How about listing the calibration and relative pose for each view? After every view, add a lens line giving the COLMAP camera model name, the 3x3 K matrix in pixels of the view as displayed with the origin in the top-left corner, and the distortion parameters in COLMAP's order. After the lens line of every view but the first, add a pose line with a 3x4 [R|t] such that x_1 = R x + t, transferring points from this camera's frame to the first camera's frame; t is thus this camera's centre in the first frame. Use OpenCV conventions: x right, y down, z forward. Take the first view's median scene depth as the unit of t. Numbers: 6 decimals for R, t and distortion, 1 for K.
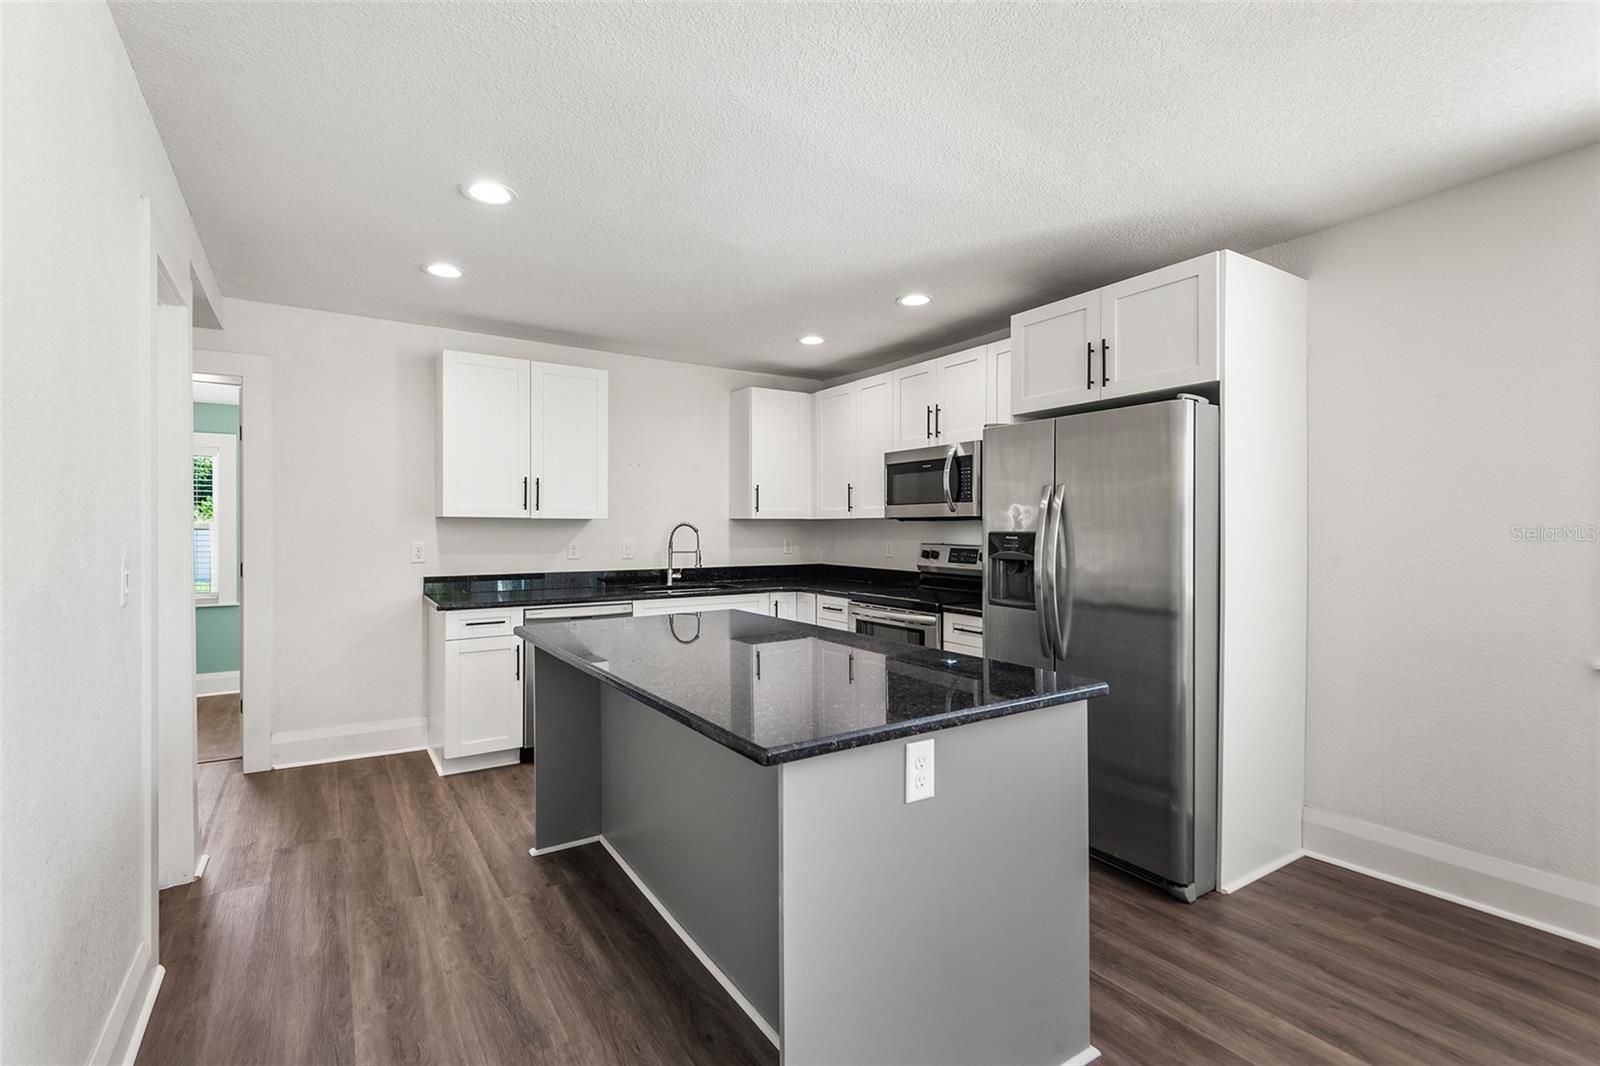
lens RADIAL K [[732.5, 0, 792.4], [0, 732.5, 530.1], [0, 0, 1]] dist [0.023725, -0.010634]
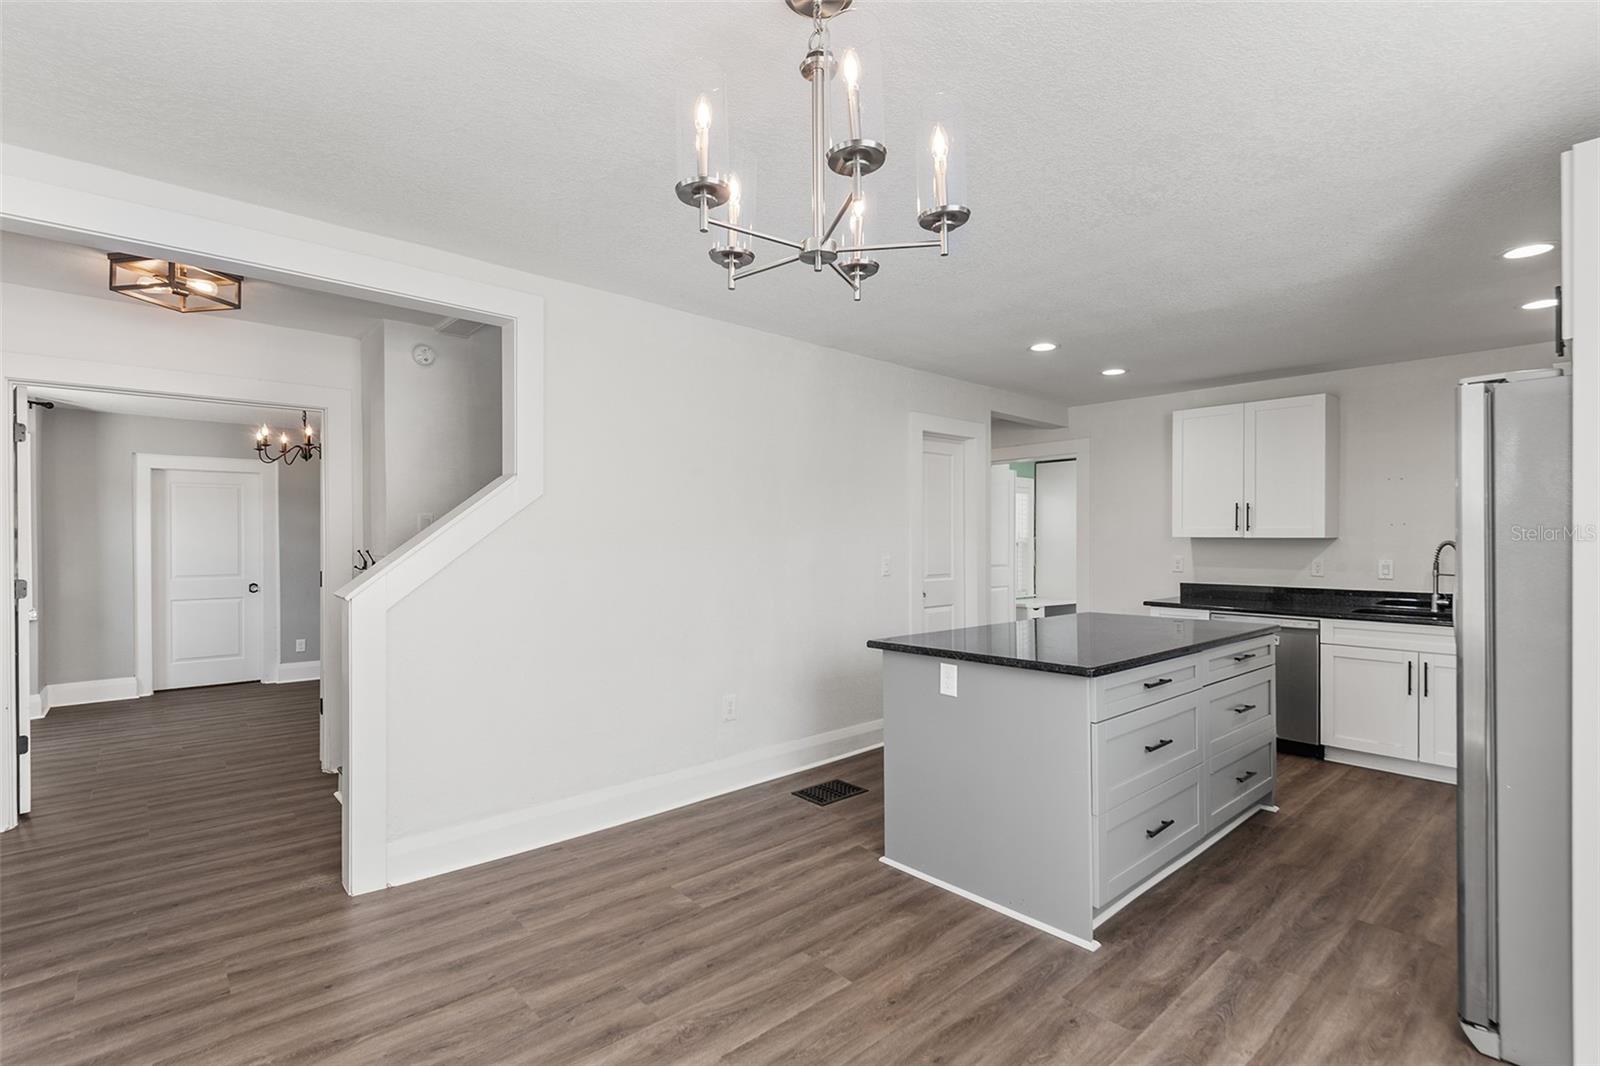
lens RADIAL K [[750.6, 0, 800.0], [0, 750.6, 533.0], [0, 0, 1]] dist [0.016866, 0.000205]
pose [[0.161301, -0.009874, -0.986856, 0.686190], [-0.003757, 0.999937, -0.010619, -0.008159], [0.986898, 0.005420, 0.161254, 0.108243]]
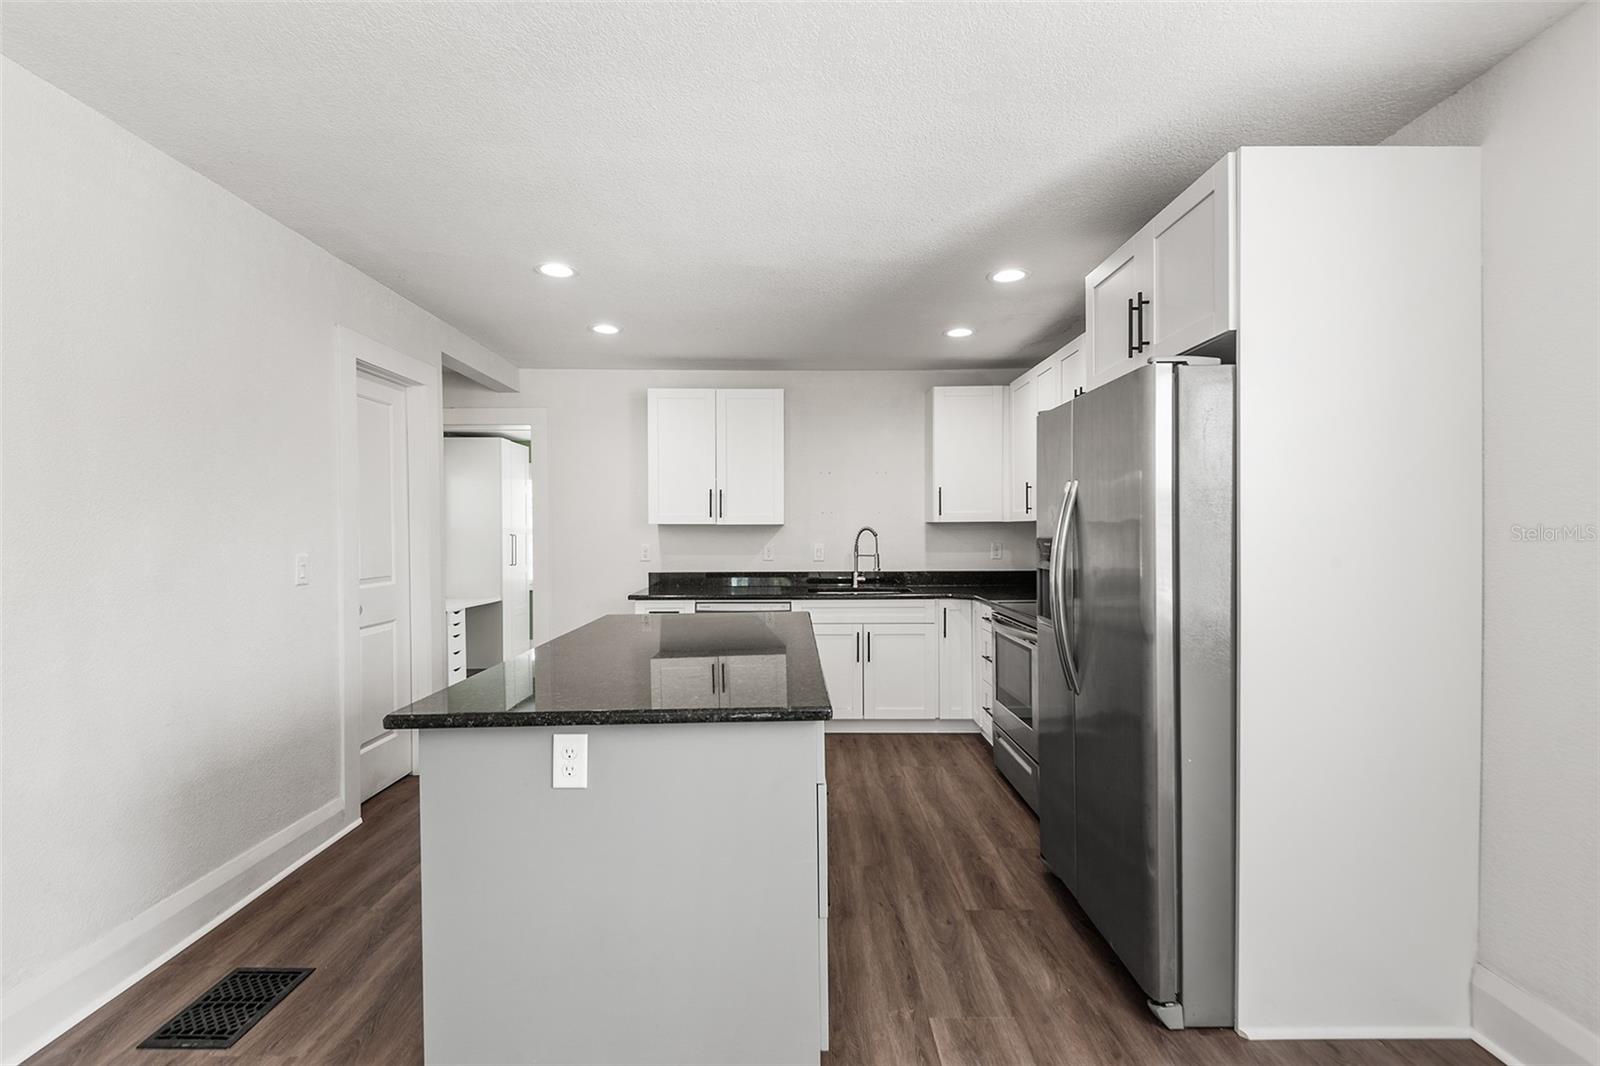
lens RADIAL K [[732.5, 0, 792.4], [0, 732.5, 530.1], [0, 0, 1]] dist [0.023725, -0.010634]
pose [[0.840791, -0.005446, -0.541333, 0.357105], [0.004638, 0.999985, -0.002857, -0.003553], [0.541340, -0.000109, 0.840804, 0.089236]]
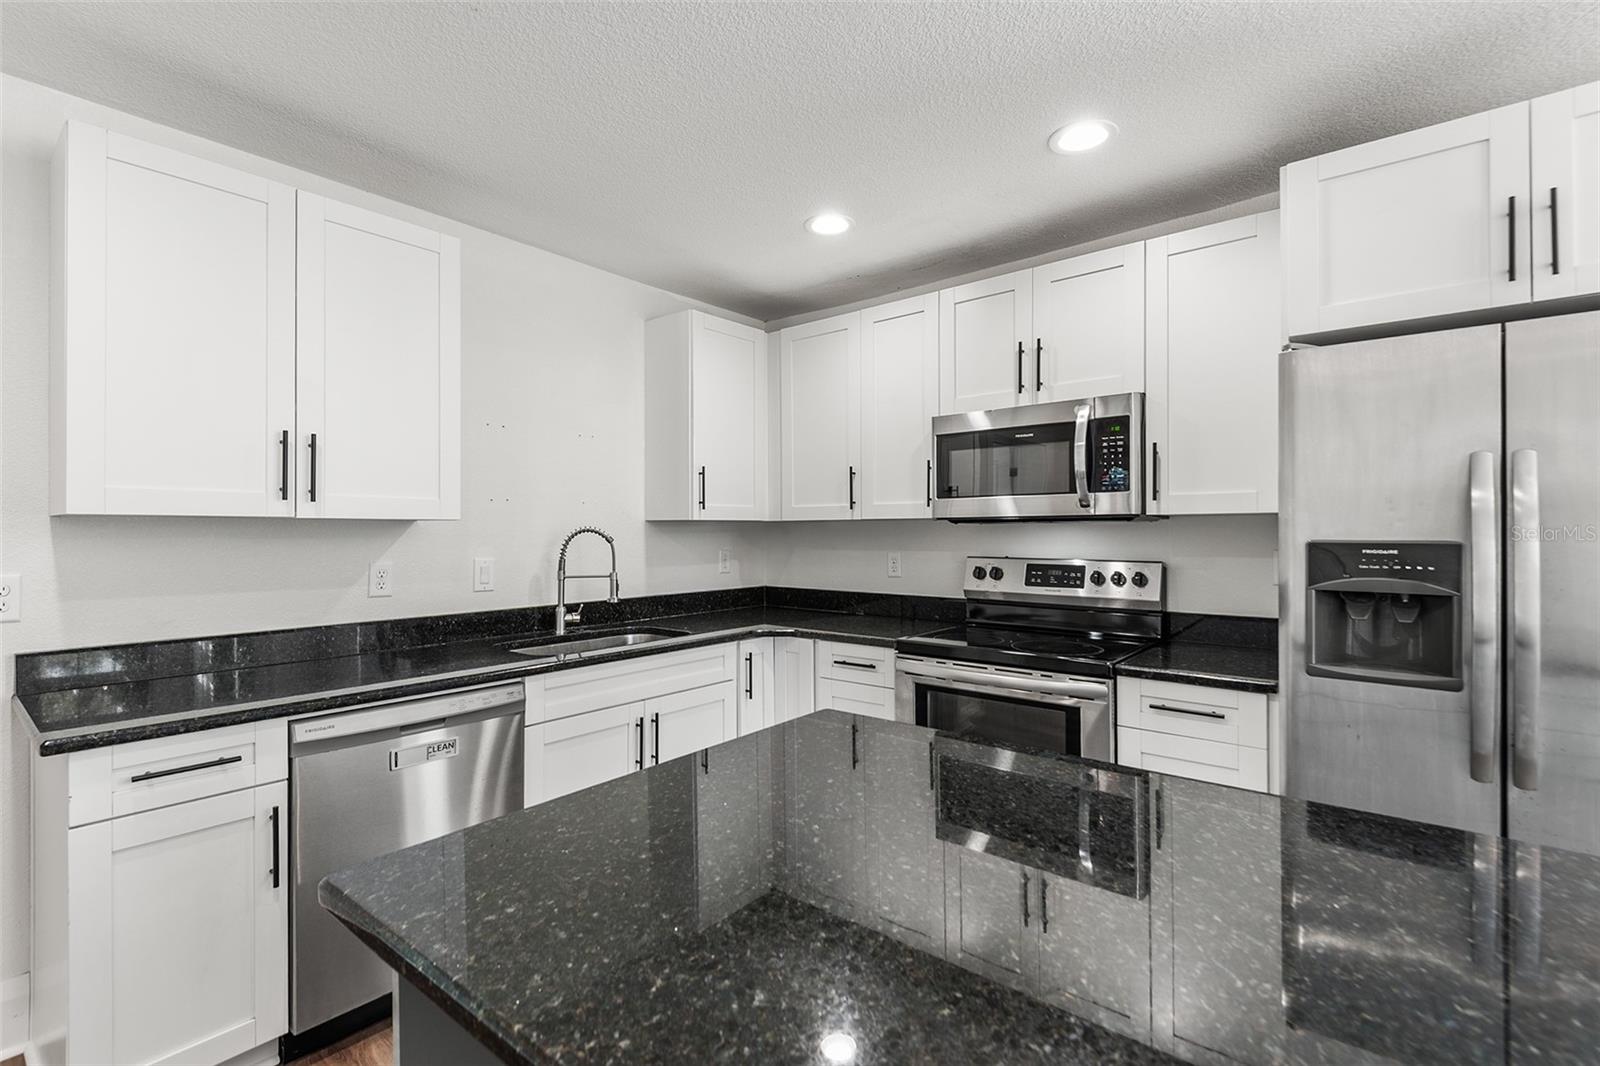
lens RADIAL K [[740.0, 0, 795.3], [0, 740.0, 532.6], [0, 0, 1]] dist [0.022844, -0.011910]
pose [[0.953171, -0.005531, 0.302380, -0.187223], [0.006045, 0.999981, -0.000765, -0.004266], [-0.302371, 0.002557, 0.953187, 0.425296]]
